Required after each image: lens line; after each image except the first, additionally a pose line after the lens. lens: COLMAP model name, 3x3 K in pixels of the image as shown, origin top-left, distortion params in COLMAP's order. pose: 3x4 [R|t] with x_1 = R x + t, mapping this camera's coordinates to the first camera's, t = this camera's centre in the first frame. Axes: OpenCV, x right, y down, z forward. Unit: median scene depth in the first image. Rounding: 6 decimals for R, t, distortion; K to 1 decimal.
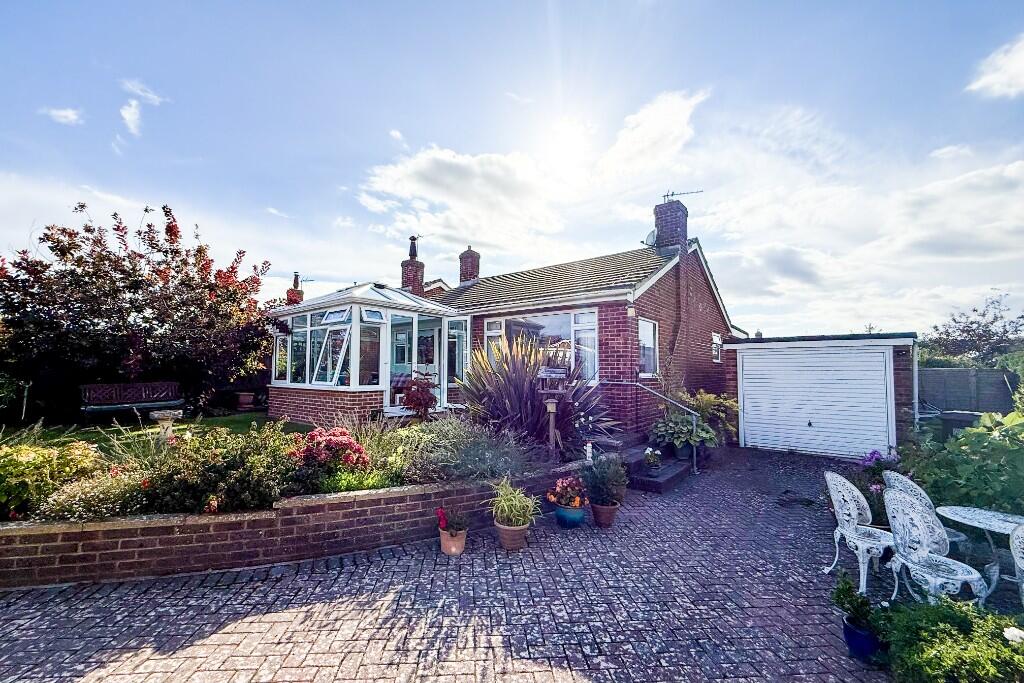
lens RADIAL K [[407.9, 0, 509.5], [0, 407.9, 346.7], [0, 0, 1]] dist [0.001098, 0.000003]
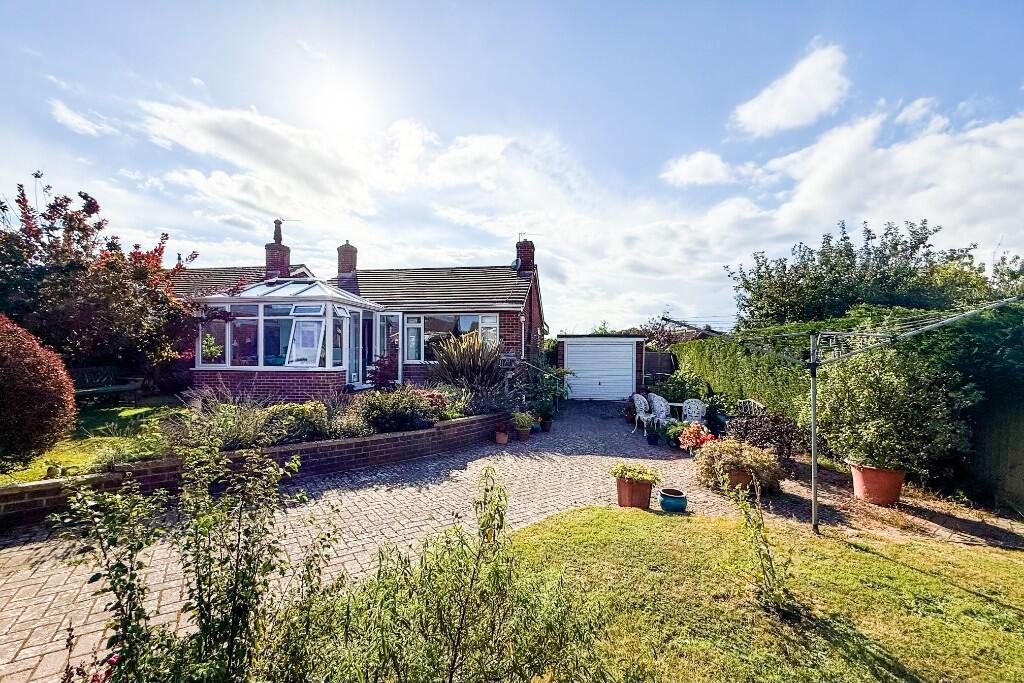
lens RADIAL K [[407.9, 0, 509.5], [0, 407.9, 346.7], [0, 0, 1]] dist [0.001098, 0.000003]
pose [[0.866152, 0.006421, 0.499740, -0.267488], [-0.029686, 0.998813, 0.038620, -0.016083], [-0.498898, -0.048286, 0.865314, -0.183964]]
